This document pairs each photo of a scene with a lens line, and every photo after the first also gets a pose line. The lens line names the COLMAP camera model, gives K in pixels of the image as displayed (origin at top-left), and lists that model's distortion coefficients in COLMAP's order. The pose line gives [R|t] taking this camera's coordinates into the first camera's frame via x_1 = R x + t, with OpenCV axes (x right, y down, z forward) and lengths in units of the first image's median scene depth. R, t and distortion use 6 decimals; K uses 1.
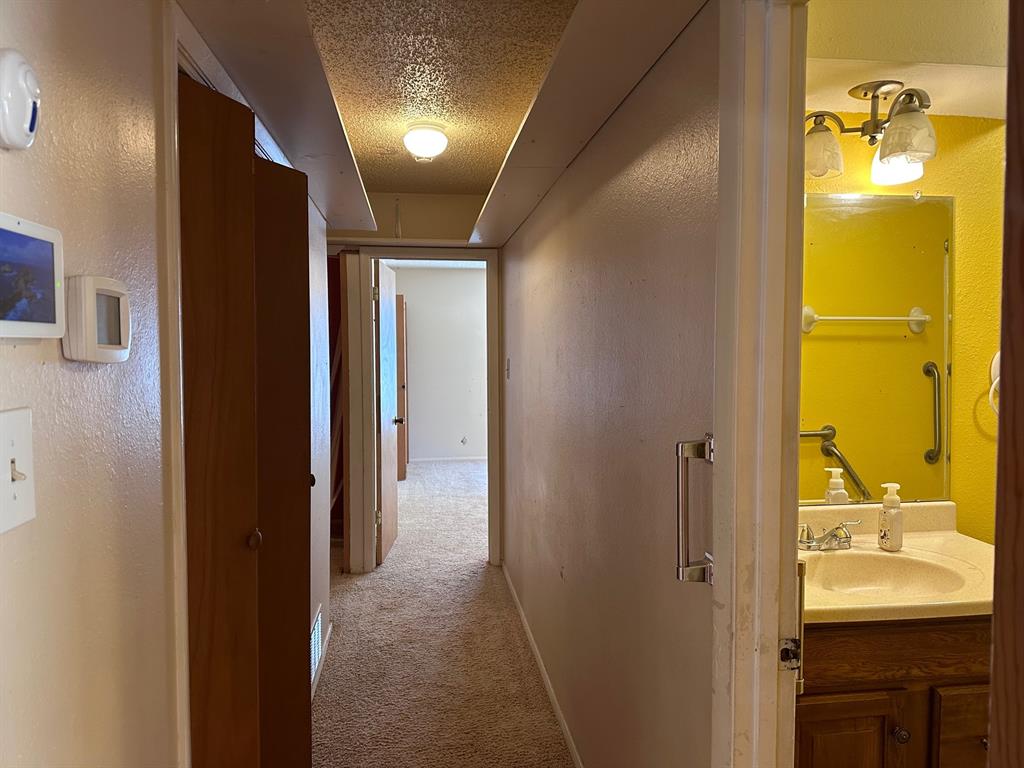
lens RADIAL K [[717.2, 0, 514.4], [0, 717.2, 384.0], [0, 0, 1]] dist [0.108020, -0.144590]
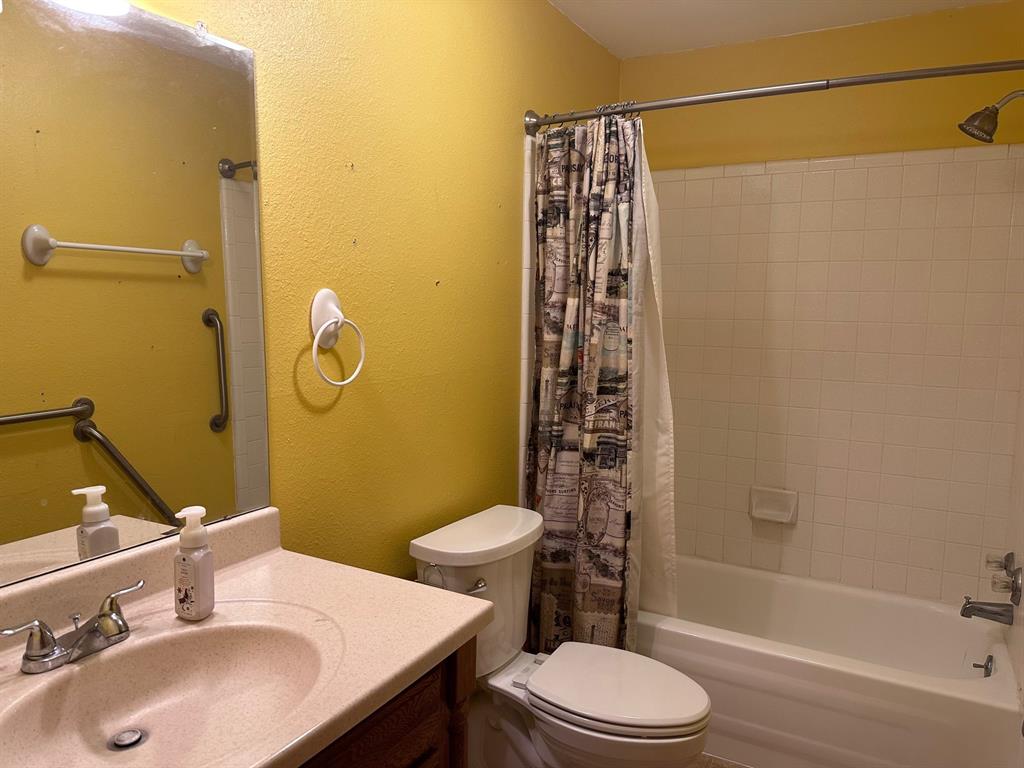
lens RADIAL K [[715.2, 0, 539.6], [0, 715.2, 385.3], [0, 0, 1]] dist [0.006870, -0.020802]
pose [[0.565101, -0.077332, 0.821390, 0.190736], [0.020242, 0.996597, 0.079902, -0.003308], [-0.824774, -0.028526, 0.564743, 0.408891]]
